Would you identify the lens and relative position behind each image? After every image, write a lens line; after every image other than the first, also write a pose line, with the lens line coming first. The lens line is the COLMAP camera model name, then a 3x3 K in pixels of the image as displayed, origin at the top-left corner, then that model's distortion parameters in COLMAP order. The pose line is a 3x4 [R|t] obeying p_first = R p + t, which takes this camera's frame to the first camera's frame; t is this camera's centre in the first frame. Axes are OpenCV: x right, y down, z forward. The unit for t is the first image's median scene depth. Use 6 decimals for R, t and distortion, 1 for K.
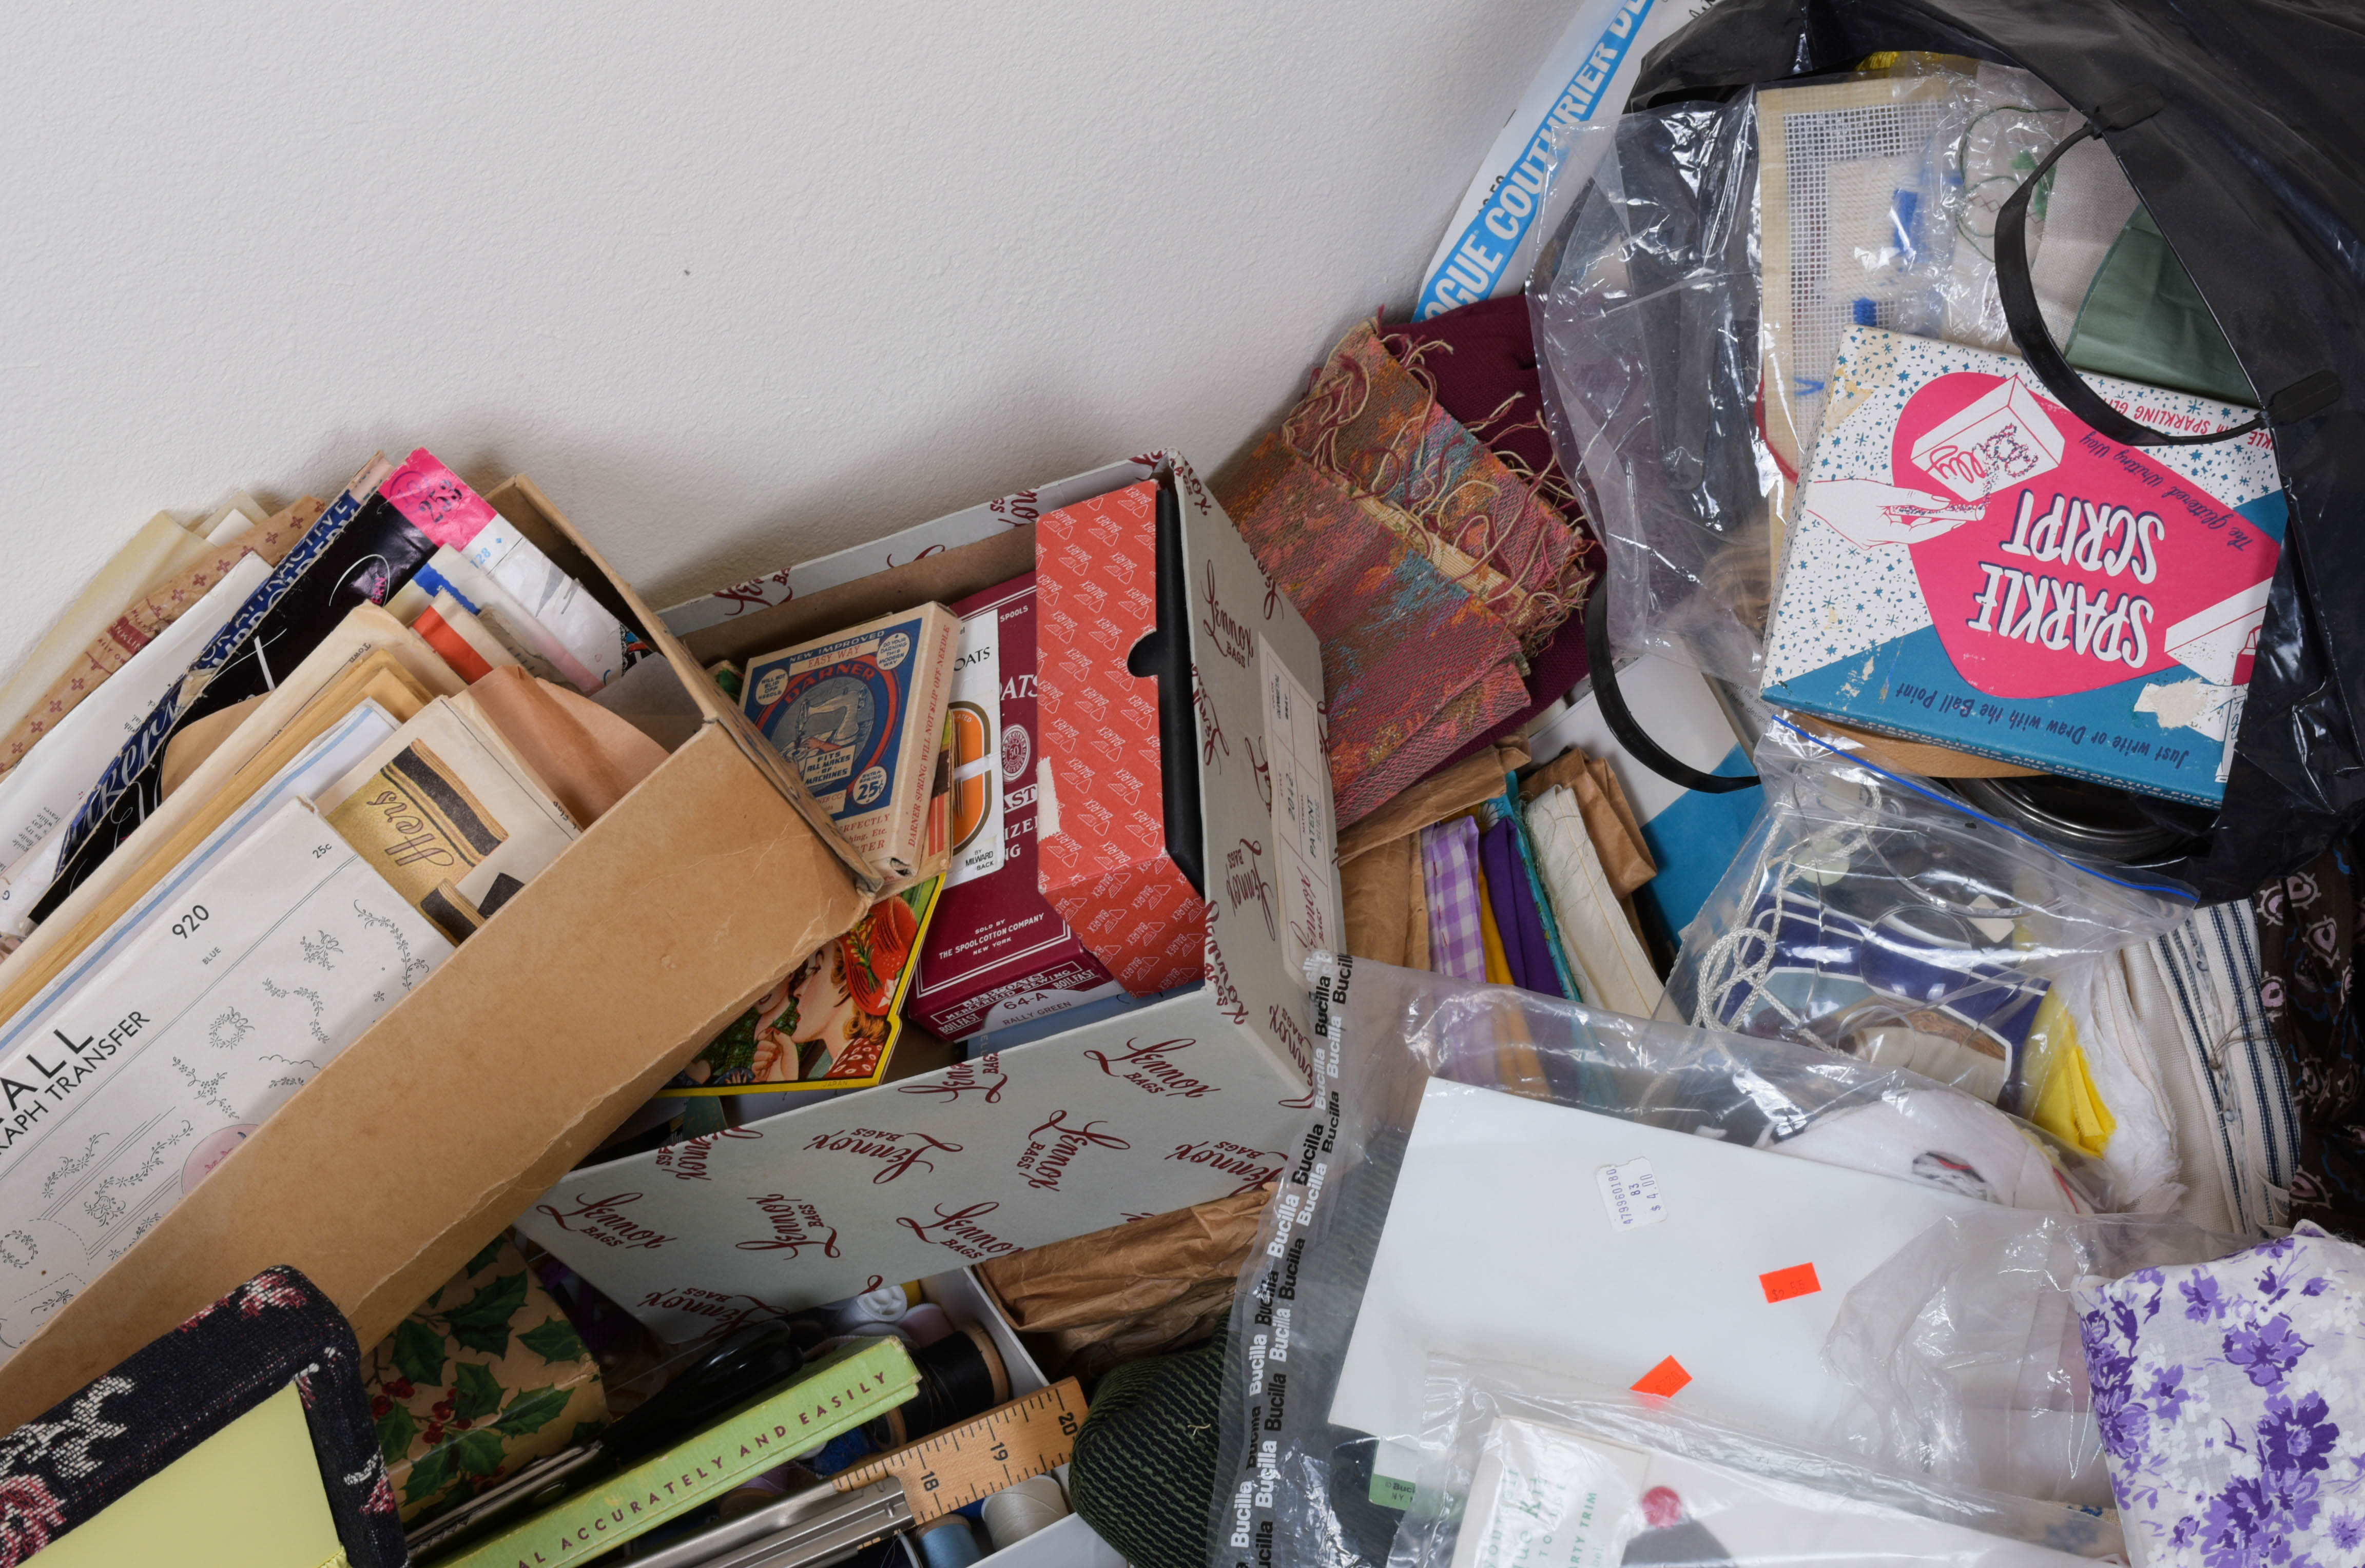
lens RADIAL K [[4219.6, 0, 1196.3], [0, 4219.6, 798.2], [0, 0, 1]] dist [-0.037380, 0.086734]
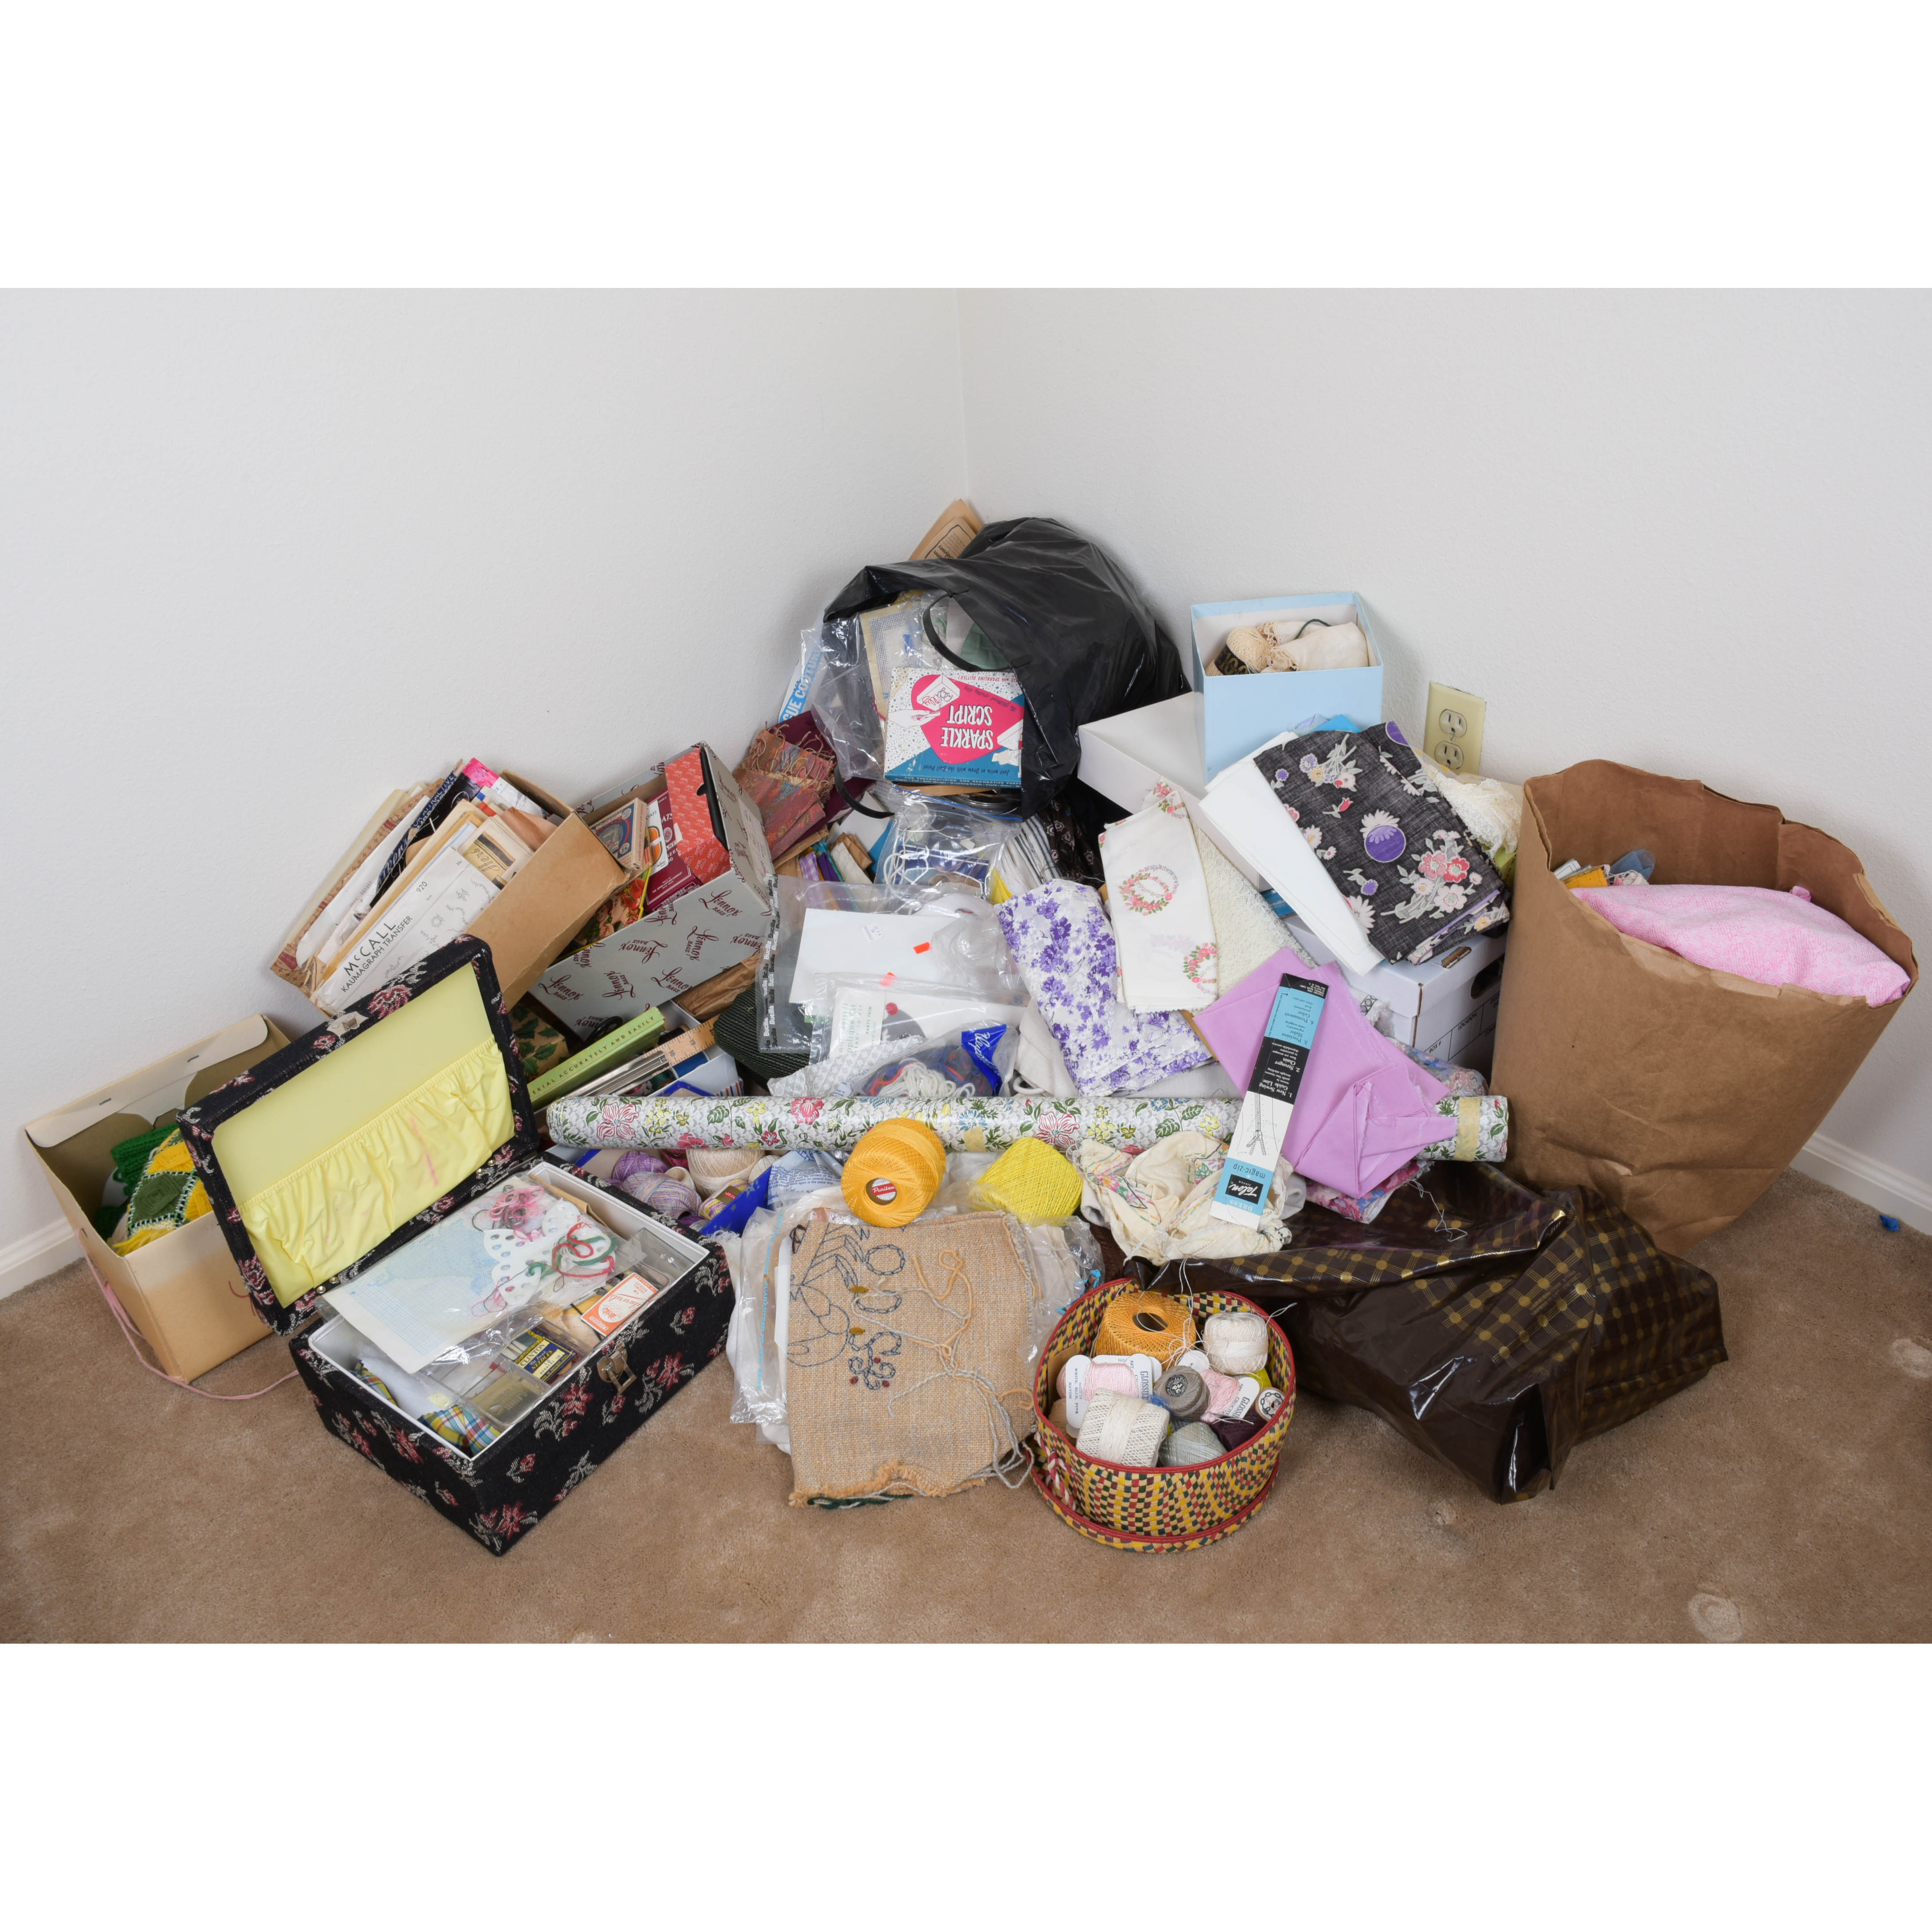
lens RADIAL K [[1745.1, 0, 979.4], [0, 1745.1, 971.1], [0, 0, 1]] dist [-0.016562, -0.004985]
pose [[0.981105, -0.146493, 0.126387, 0.008320], [0.163710, 0.976702, -0.138753, 0.336826], [-0.103116, 0.156822, 0.982229, -0.360769]]
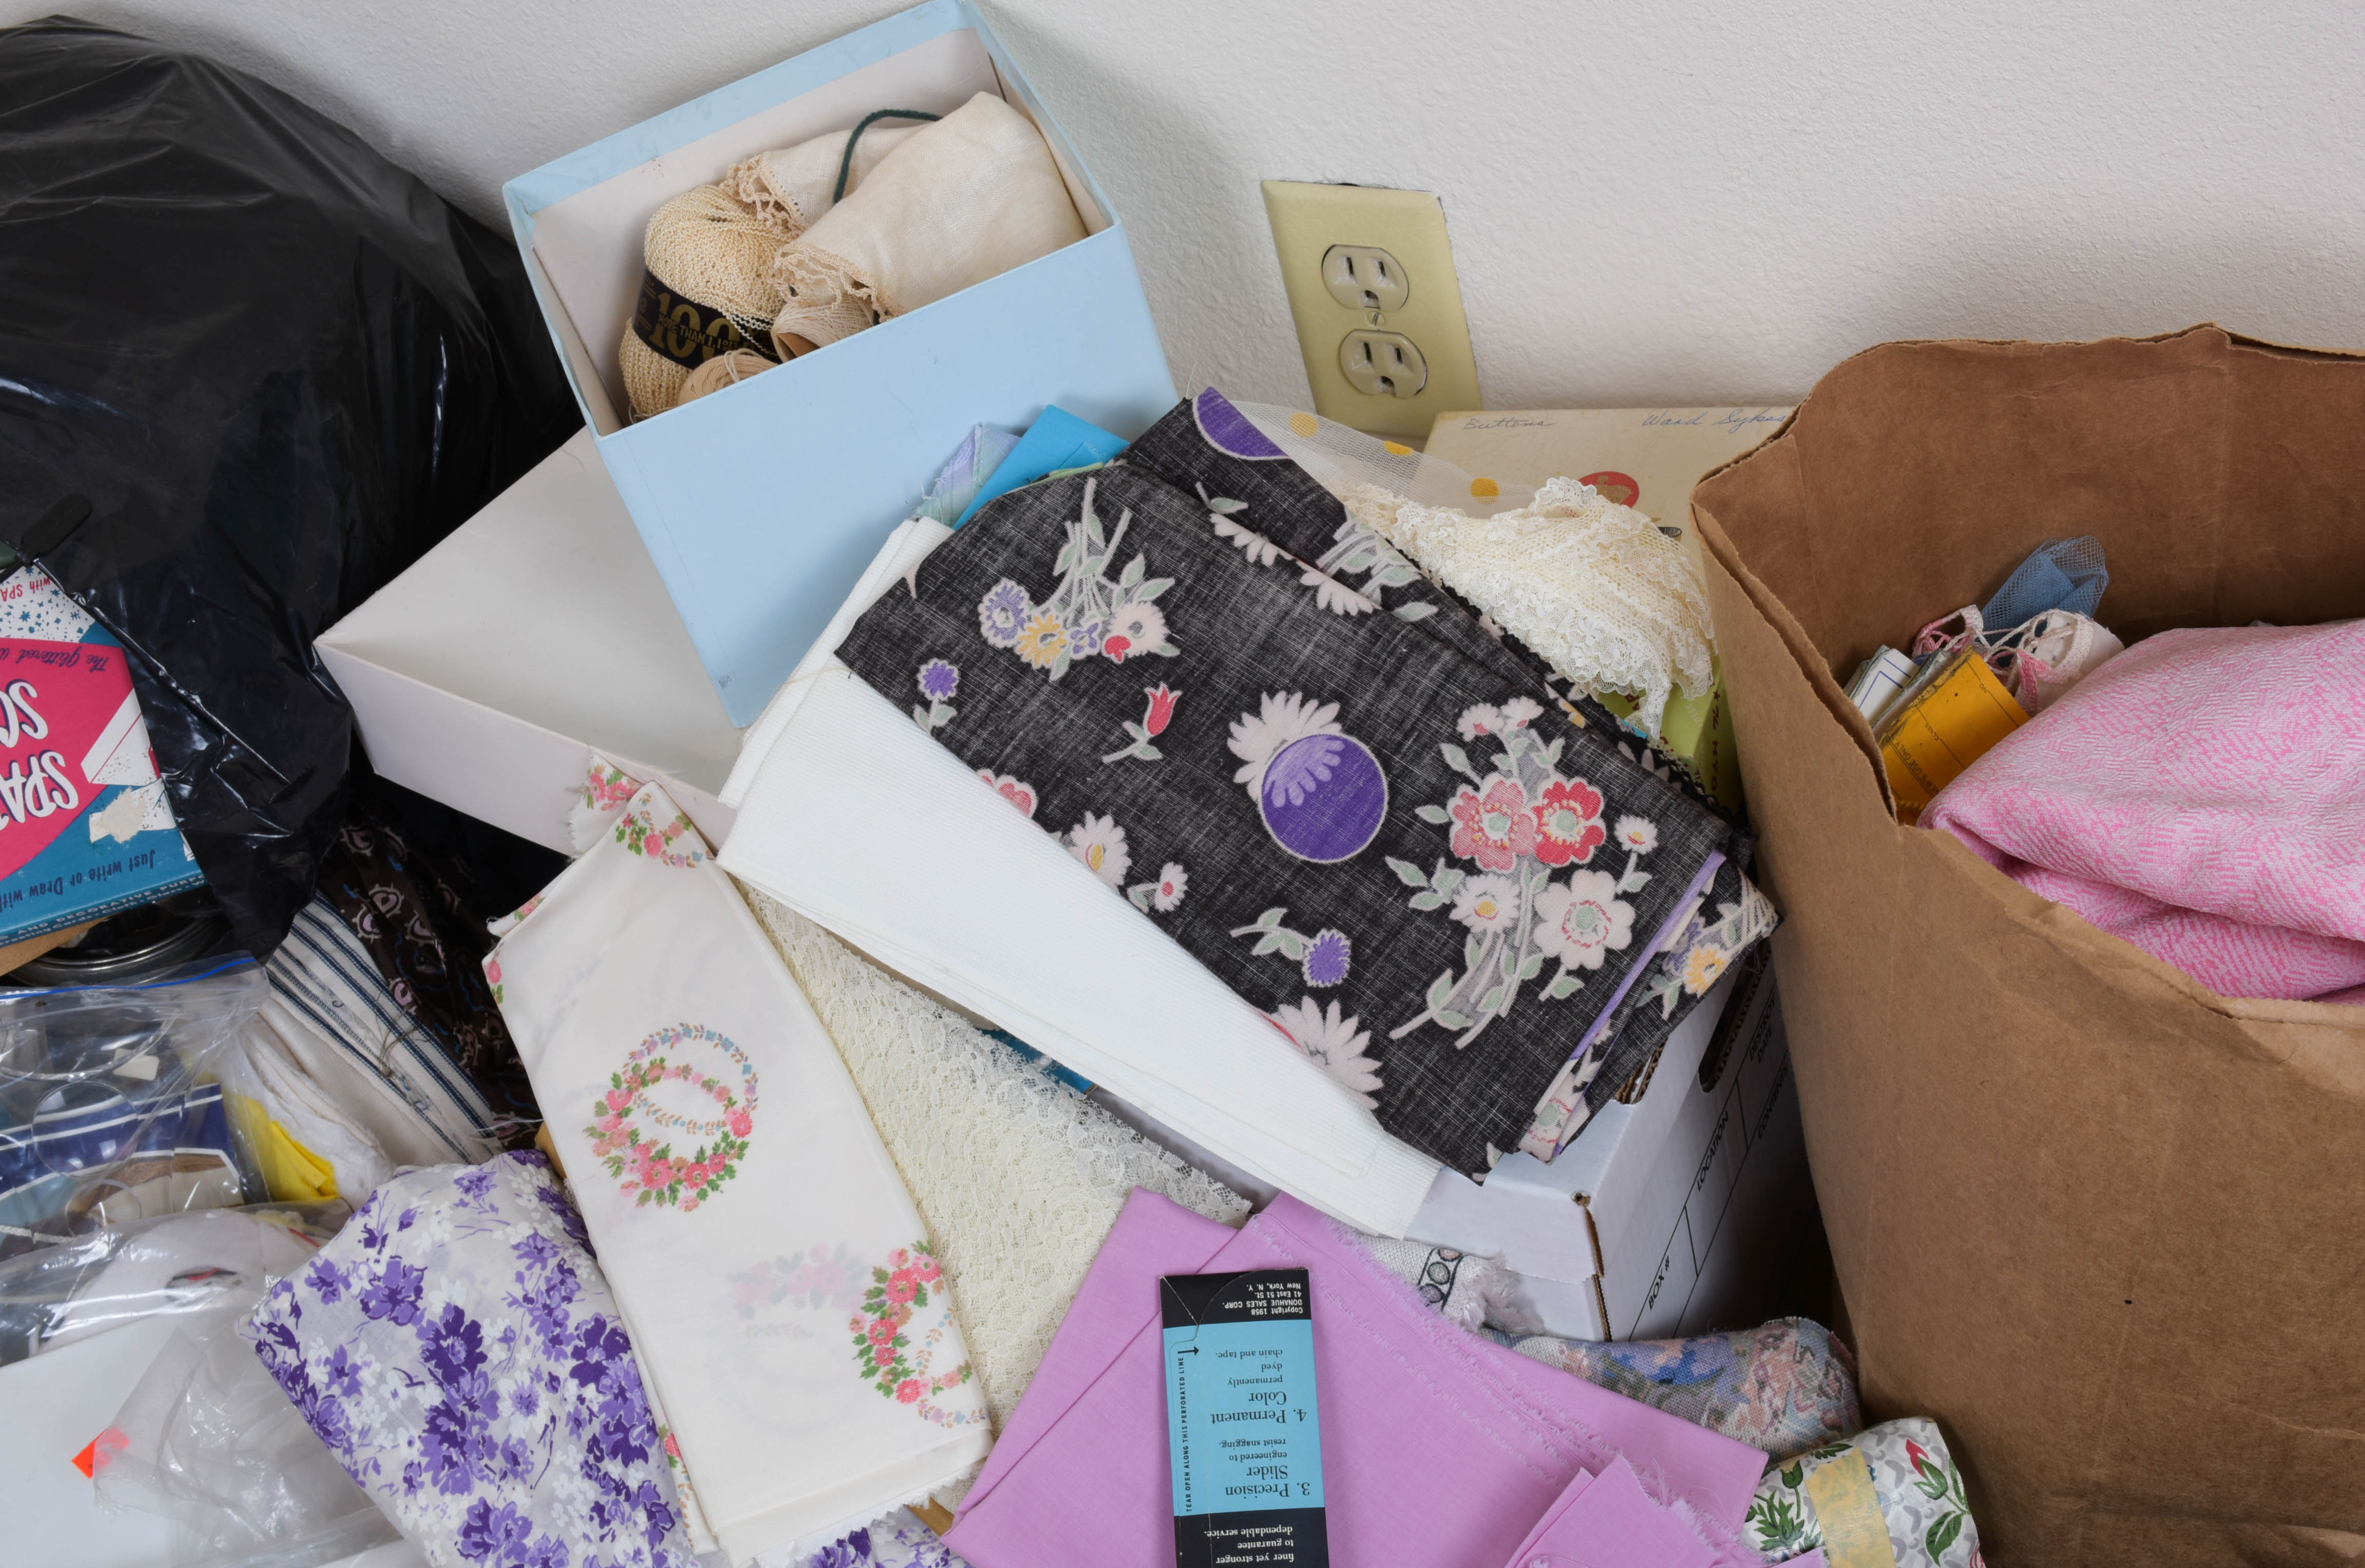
lens RADIAL K [[3074.5, 0, 1192.1], [0, 3074.5, 795.4], [0, 0, 1]] dist [-0.019884, 0.009117]
pose [[0.830504, -0.490807, 0.263386, 0.253546], [0.506869, 0.861986, 0.008020, 0.107291], [-0.230971, 0.126842, 0.964657, 0.153572]]
